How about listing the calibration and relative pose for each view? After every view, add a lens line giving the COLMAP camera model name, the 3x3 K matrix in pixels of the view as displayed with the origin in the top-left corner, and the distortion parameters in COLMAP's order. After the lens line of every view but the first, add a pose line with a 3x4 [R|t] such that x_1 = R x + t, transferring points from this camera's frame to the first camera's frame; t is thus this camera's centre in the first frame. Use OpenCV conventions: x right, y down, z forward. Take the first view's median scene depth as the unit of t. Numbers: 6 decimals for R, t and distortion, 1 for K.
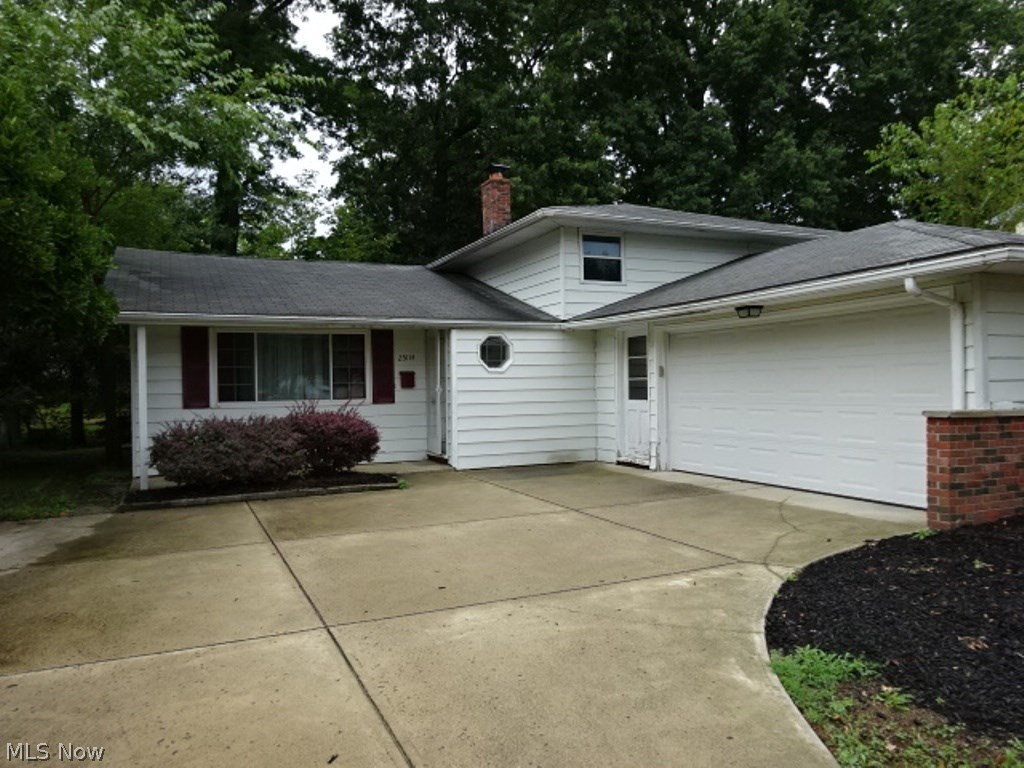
lens RADIAL K [[757.8, 0, 512.0], [0, 757.8, 384.0], [0, 0, 1]] dist [-0.001835, 0.000217]
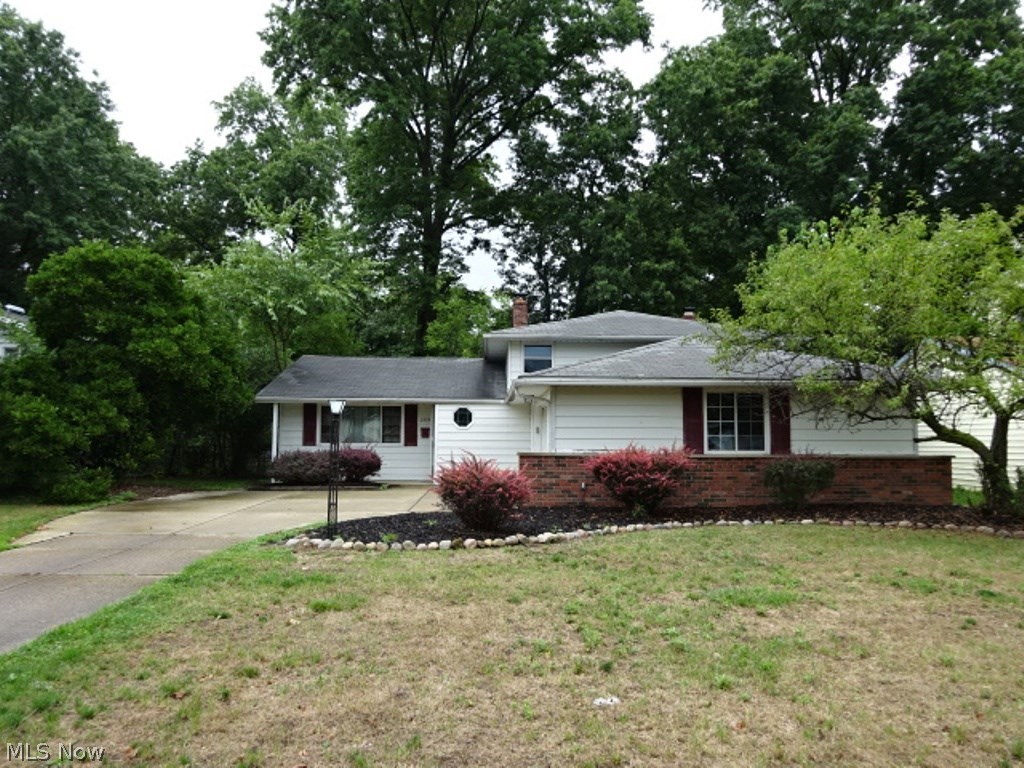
lens RADIAL K [[757.8, 0, 512.0], [0, 757.8, 384.0], [0, 0, 1]] dist [-0.001835, 0.000217]
pose [[0.902463, -0.011027, -0.430626, 0.823410], [-0.019981, 0.997525, -0.067419, -0.004127], [0.430303, 0.069448, 0.900009, -0.494751]]
